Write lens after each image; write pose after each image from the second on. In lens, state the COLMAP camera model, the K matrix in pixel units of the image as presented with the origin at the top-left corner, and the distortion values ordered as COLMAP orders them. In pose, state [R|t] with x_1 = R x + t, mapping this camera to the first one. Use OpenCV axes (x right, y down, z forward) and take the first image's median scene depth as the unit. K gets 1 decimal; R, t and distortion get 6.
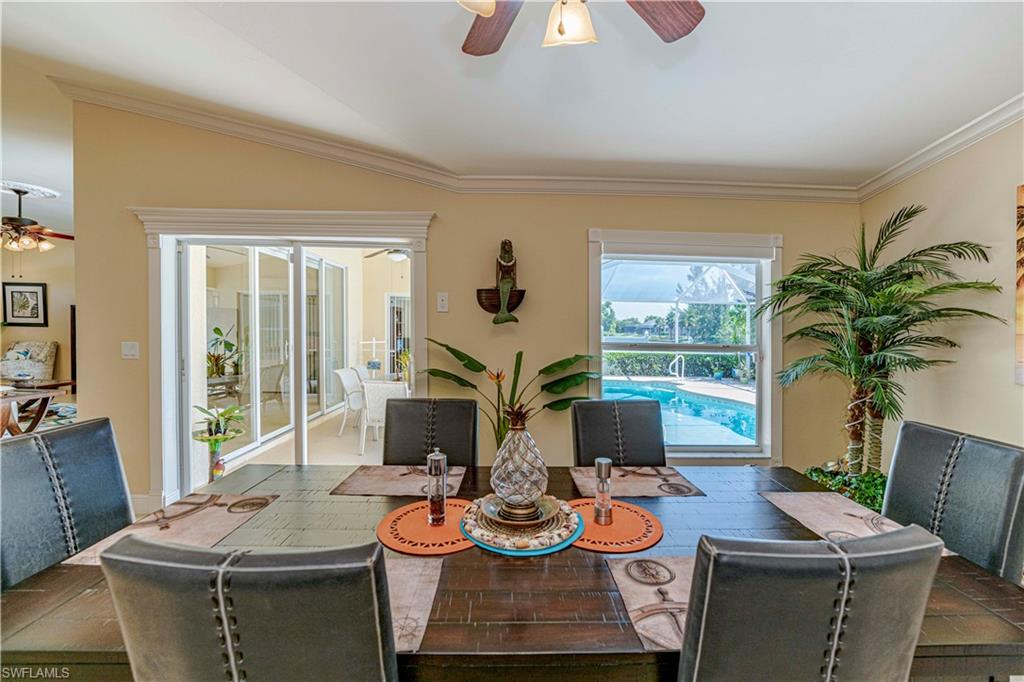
lens RADIAL K [[431.3, 0, 512.0], [0, 431.3, 341.0], [0, 0, 1]] dist [-0.015861, -0.000157]
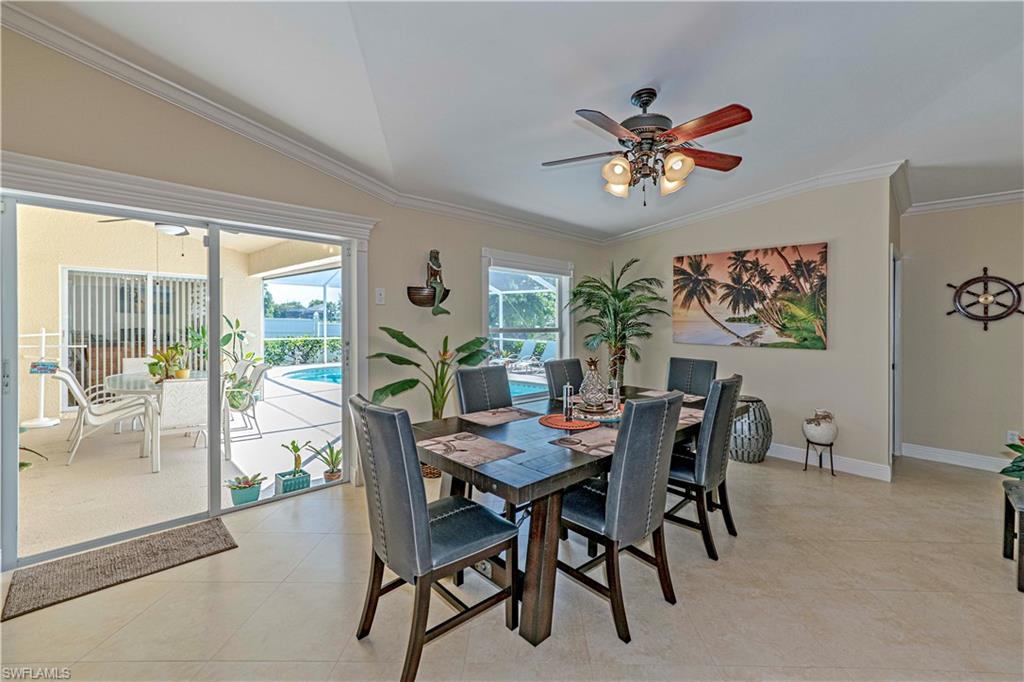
lens RADIAL K [[431.3, 0, 512.0], [0, 431.3, 341.0], [0, 0, 1]] dist [-0.015861, -0.000157]
pose [[0.740994, -0.040276, 0.670302, -0.711174], [0.016860, 0.999001, 0.041387, -0.011454], [-0.671299, -0.019366, 0.740933, -0.112295]]
